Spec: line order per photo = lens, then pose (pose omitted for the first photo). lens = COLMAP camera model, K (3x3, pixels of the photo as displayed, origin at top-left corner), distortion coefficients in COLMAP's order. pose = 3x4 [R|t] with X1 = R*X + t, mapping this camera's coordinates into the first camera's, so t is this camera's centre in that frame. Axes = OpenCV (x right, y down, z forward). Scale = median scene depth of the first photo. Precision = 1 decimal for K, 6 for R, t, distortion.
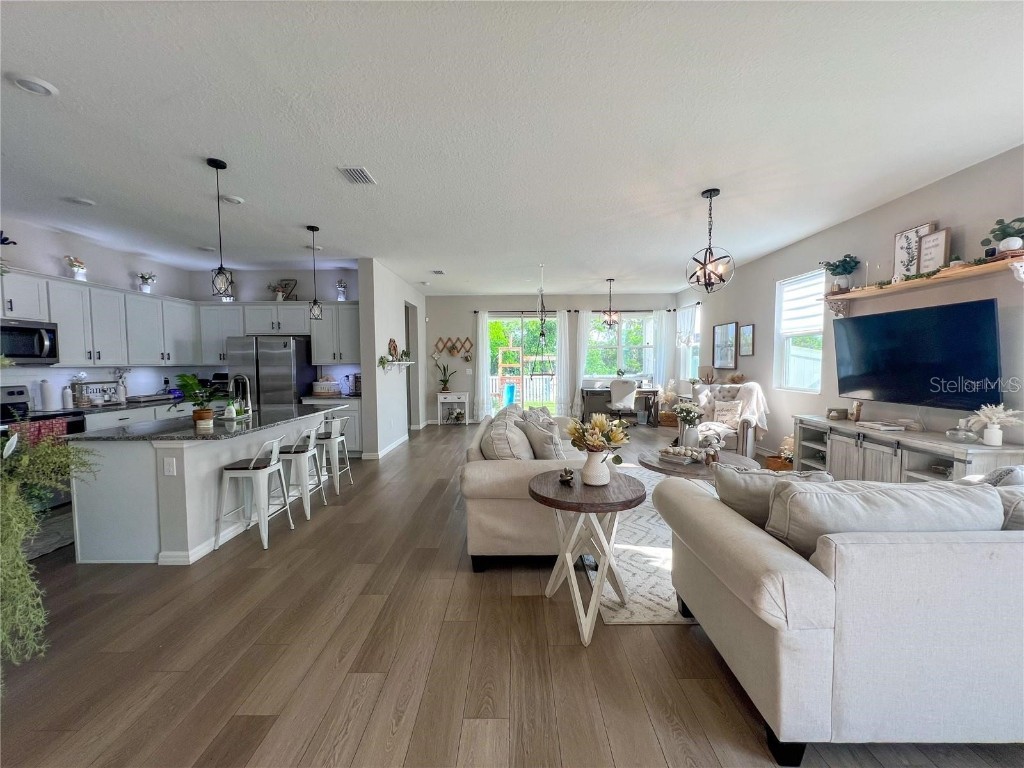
lens RADIAL K [[411.3, 0, 512.0], [0, 411.3, 384.0], [0, 0, 1]] dist [0.000203, -0.000107]
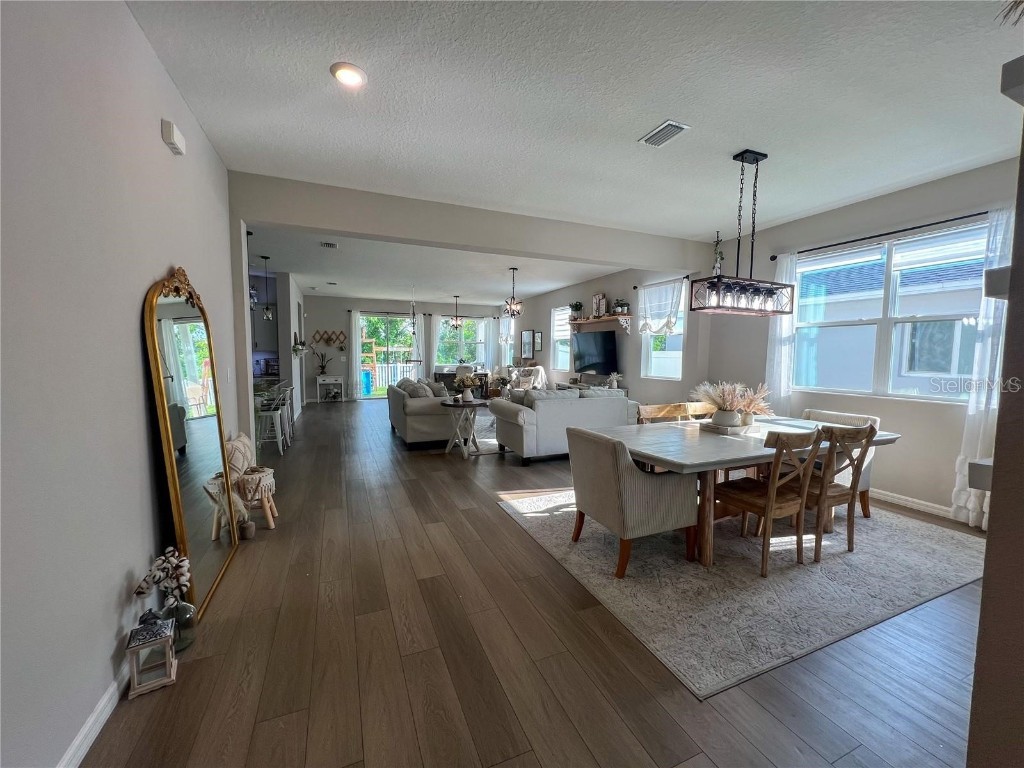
lens RADIAL K [[411.3, 0, 512.0], [0, 411.3, 384.0], [0, 0, 1]] dist [0.000203, -0.000107]
pose [[0.918576, -0.012568, 0.395044, -0.210972], [0.004200, 0.999748, 0.022041, 0.032782], [-0.395222, -0.018587, 0.918398, -0.553250]]
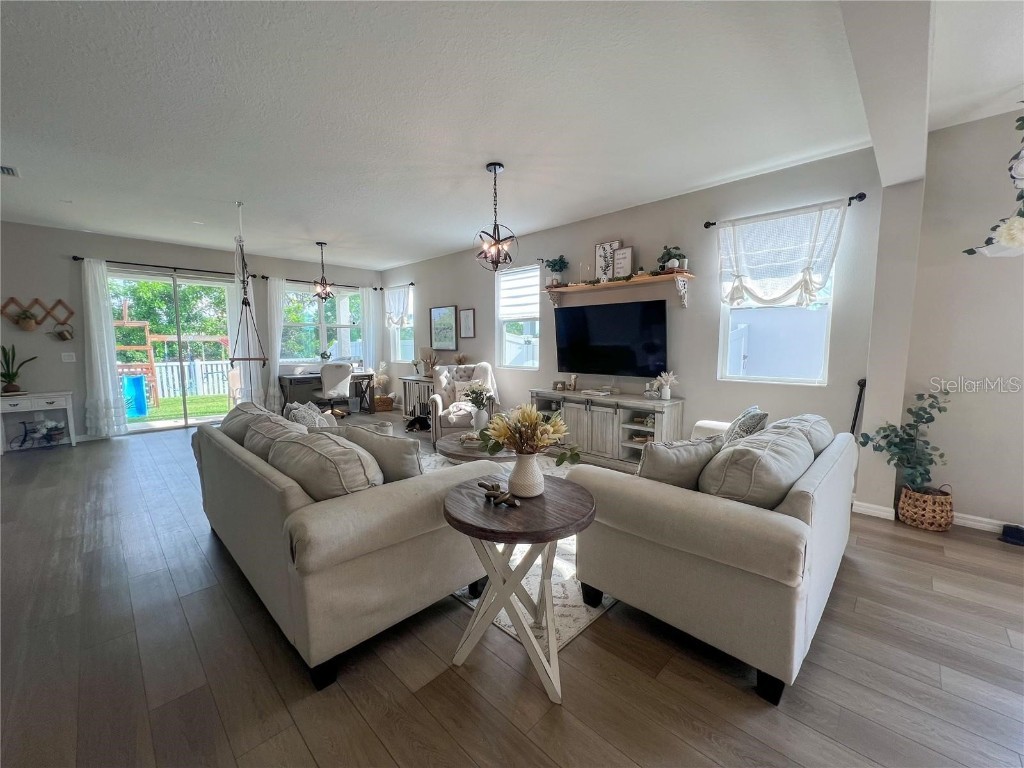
lens RADIAL K [[411.3, 0, 512.0], [0, 411.3, 384.0], [0, 0, 1]] dist [0.000203, -0.000107]
pose [[0.695493, -0.063237, 0.715745, -0.142446], [0.034060, 0.997901, 0.055070, -0.003717], [-0.717725, -0.013922, 0.696187, 0.188389]]
